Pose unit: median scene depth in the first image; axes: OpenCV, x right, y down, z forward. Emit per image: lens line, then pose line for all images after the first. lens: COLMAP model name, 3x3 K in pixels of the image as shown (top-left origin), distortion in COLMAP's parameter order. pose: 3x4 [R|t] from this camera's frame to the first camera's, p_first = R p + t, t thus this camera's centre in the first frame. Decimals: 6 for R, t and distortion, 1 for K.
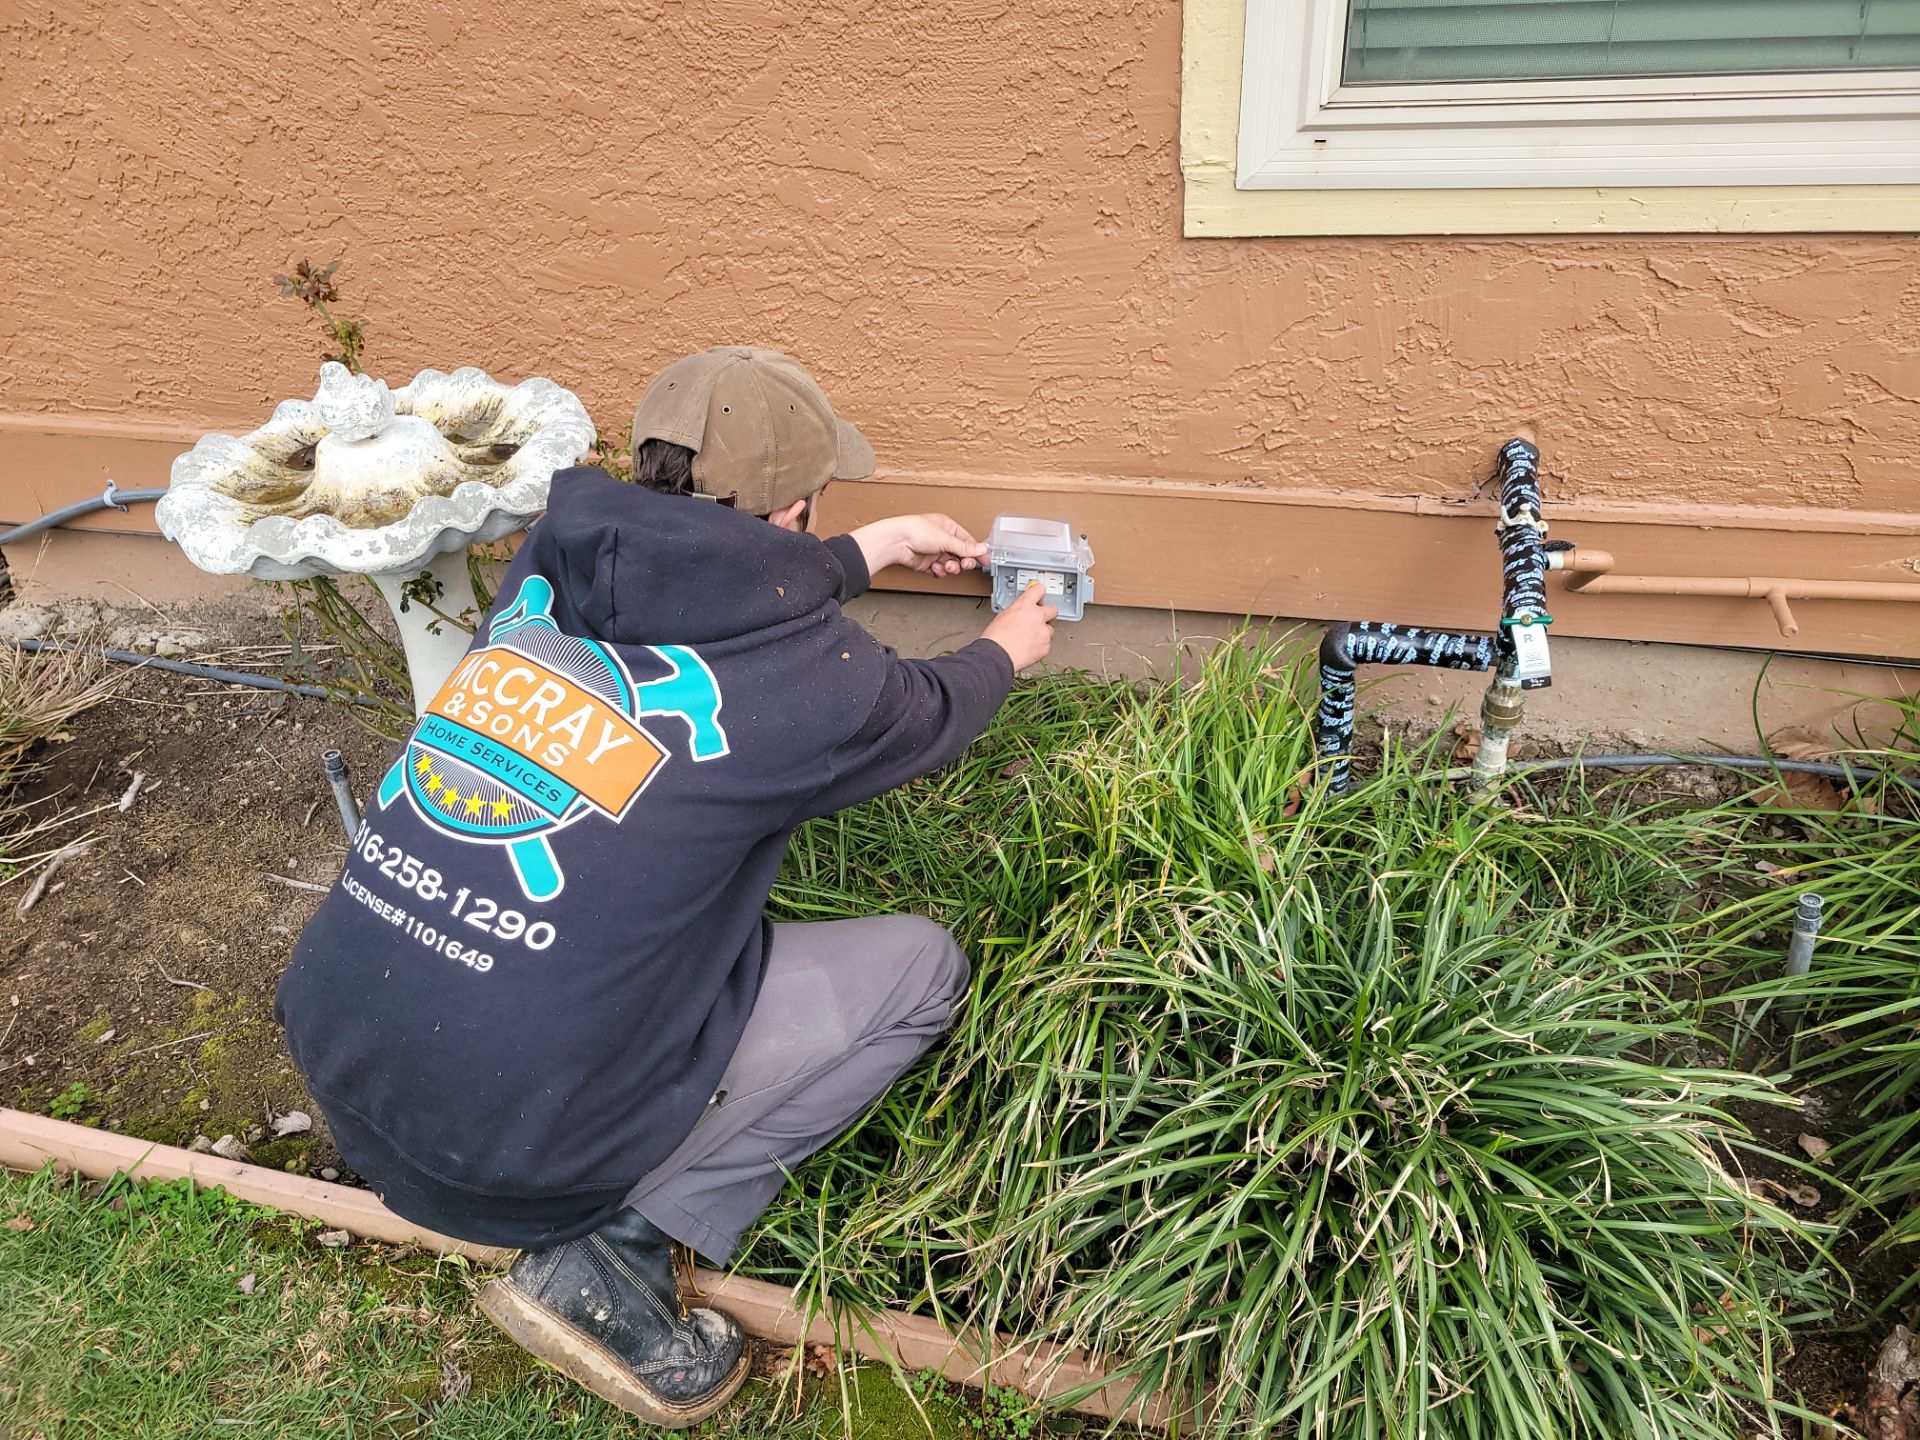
lens RADIAL K [[1451.3, 0, 966.8], [0, 1451.3, 715.7], [0, 0, 1]] dist [0.050157, -0.032882]
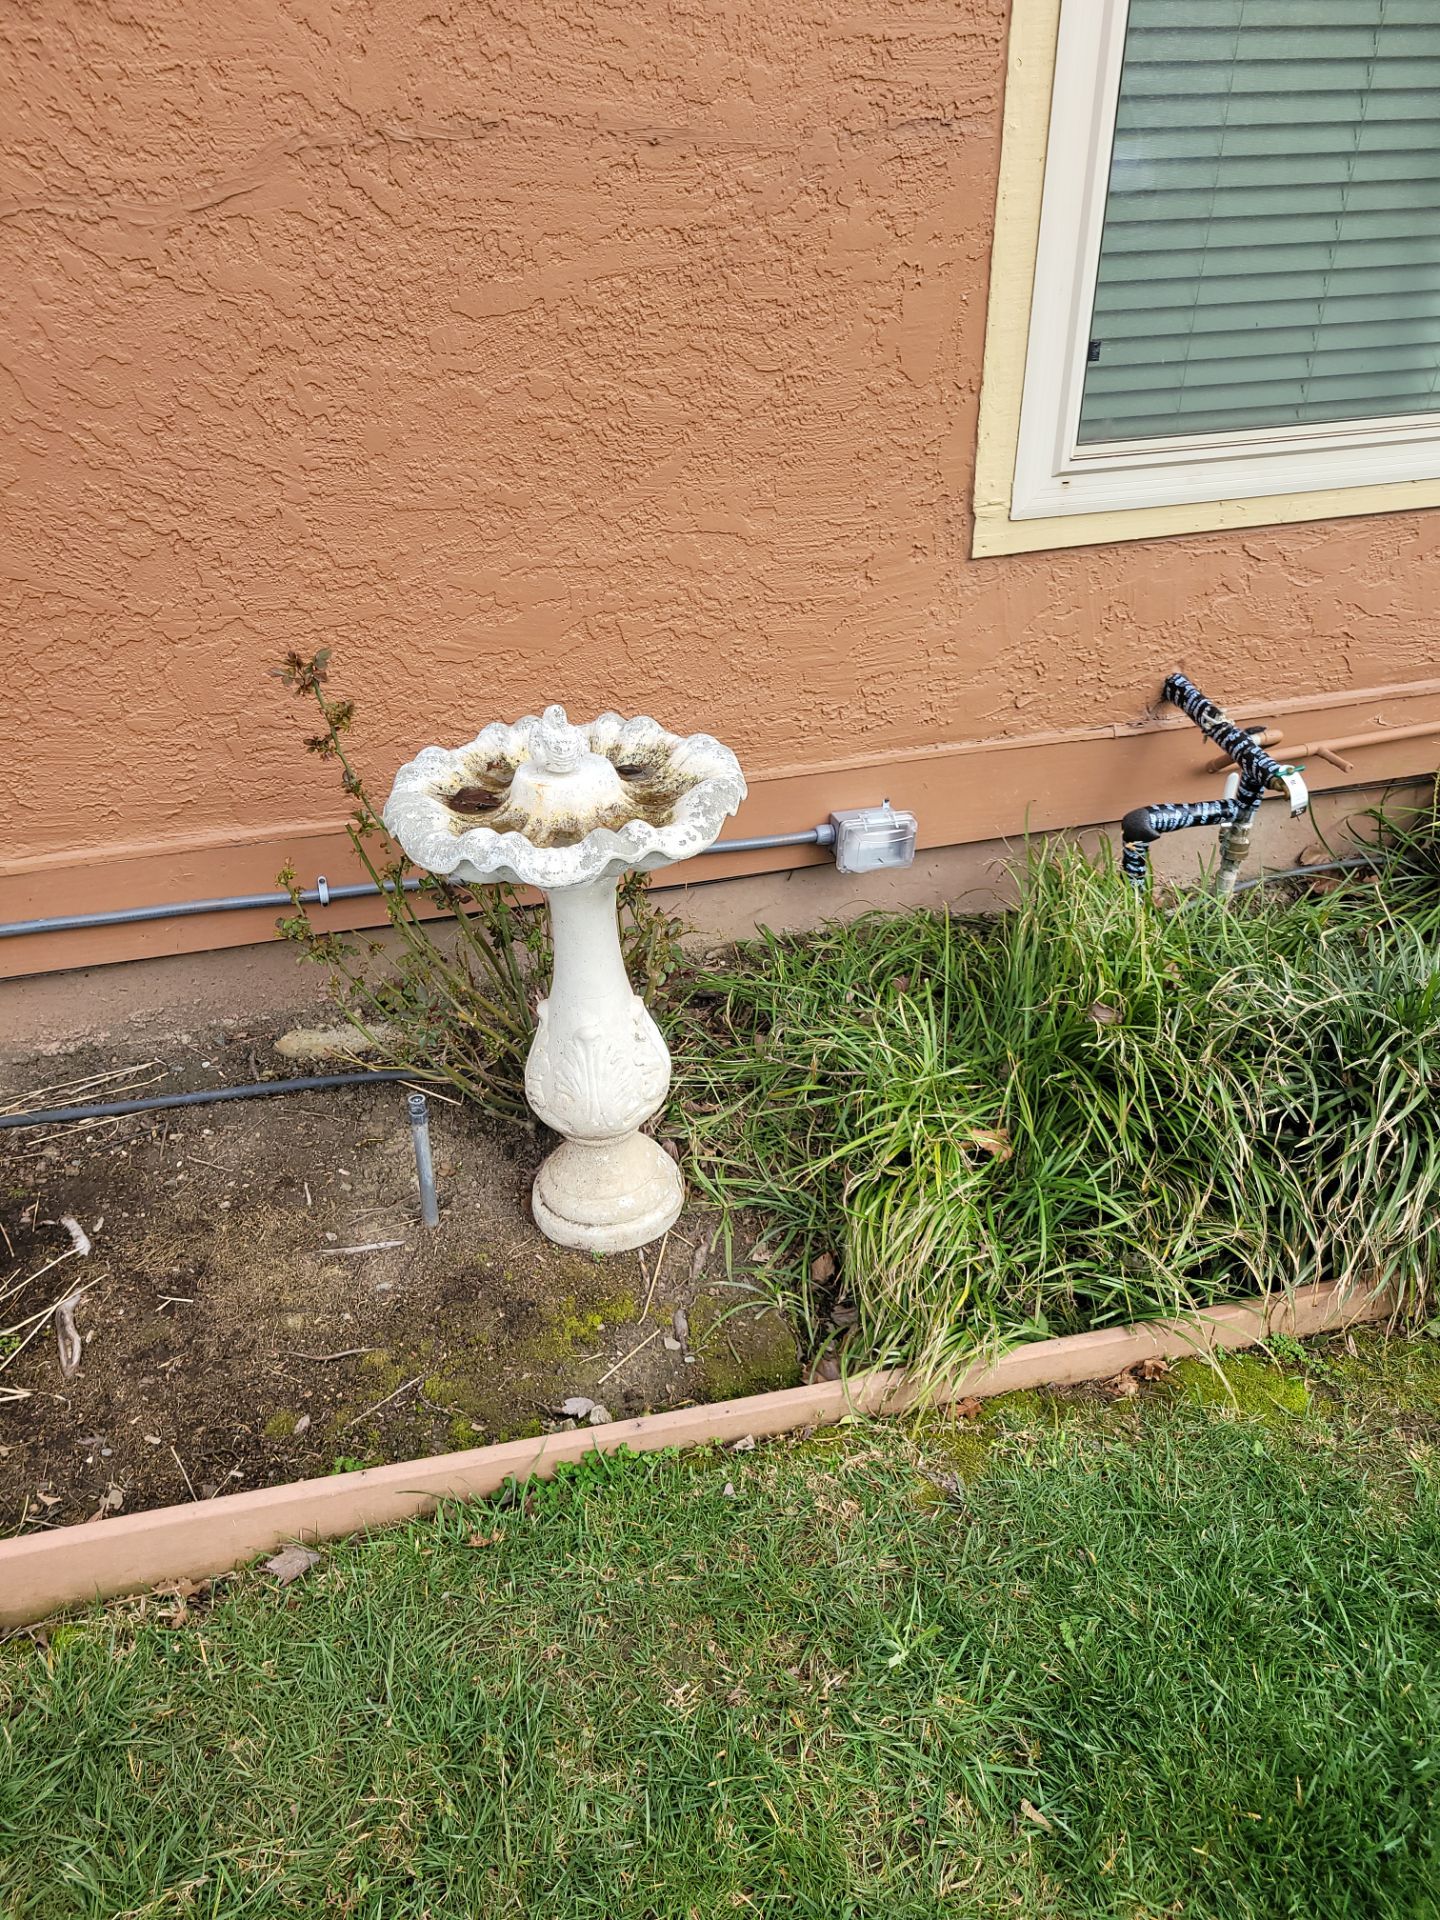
lens RADIAL K [[1451.3, 0, 722.5], [0, 1451.3, 949.2], [0, 0, 1]] dist [0.050157, -0.032882]
pose [[0.859421, -0.204522, 0.468580, -0.744884], [0.255464, 0.965673, -0.047056, 0.029250], [-0.442871, 0.160146, 0.882167, -0.040775]]
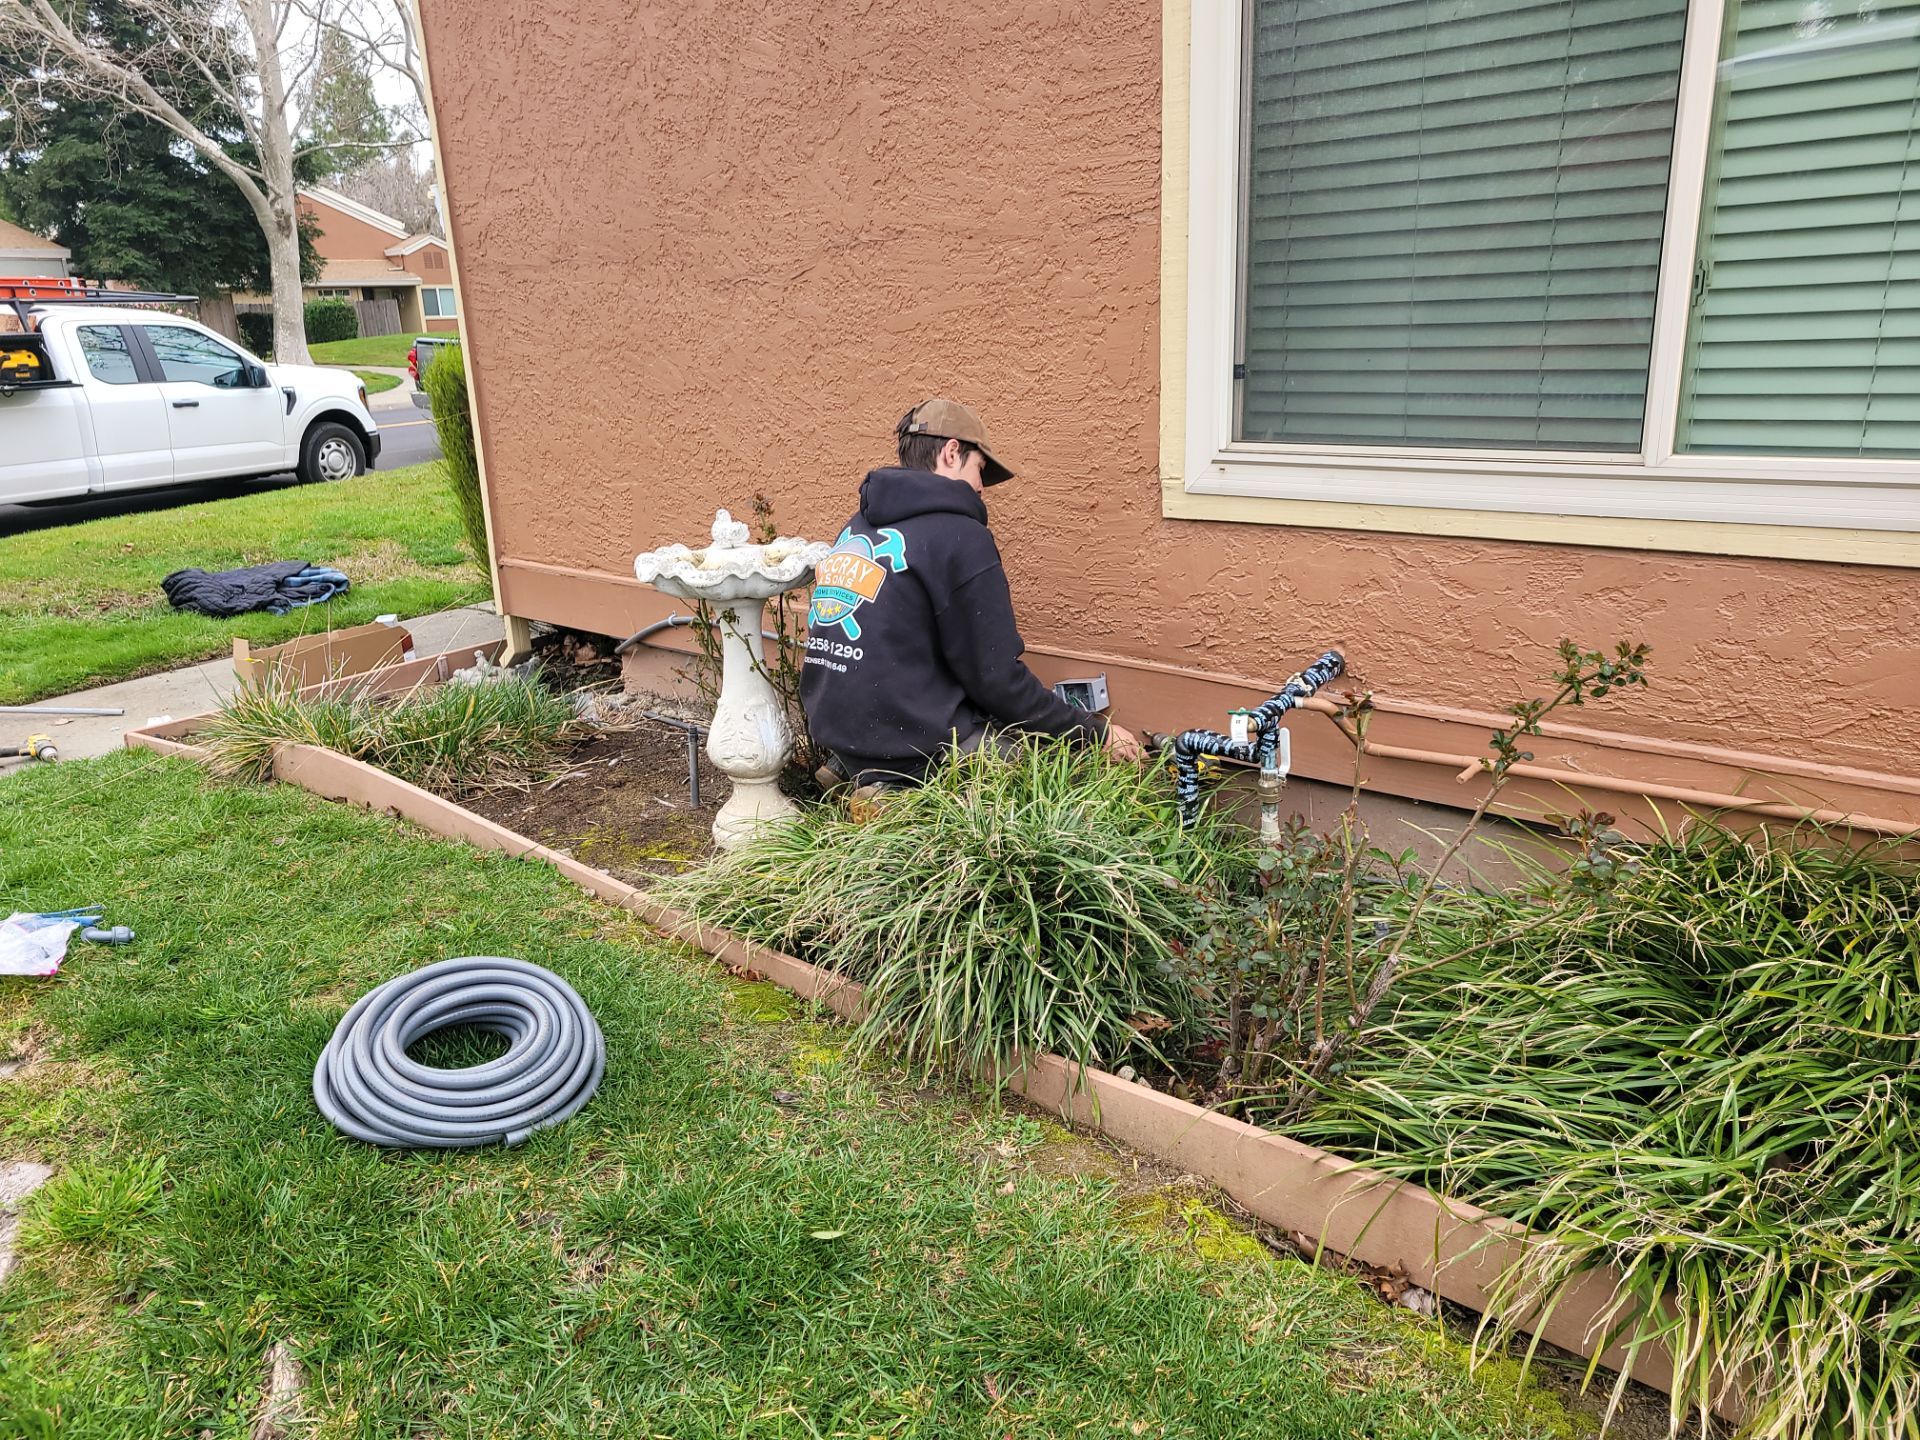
lens RADIAL K [[1451.3, 0, 958.7], [0, 1451.3, 730.7], [0, 0, 1]] dist [0.050157, -0.032882]
pose [[0.888423, 0.160856, -0.429918, 0.716057], [-0.281172, 0.931019, -0.232695, 0.390878], [0.362832, 0.327612, 0.872367, -0.547856]]
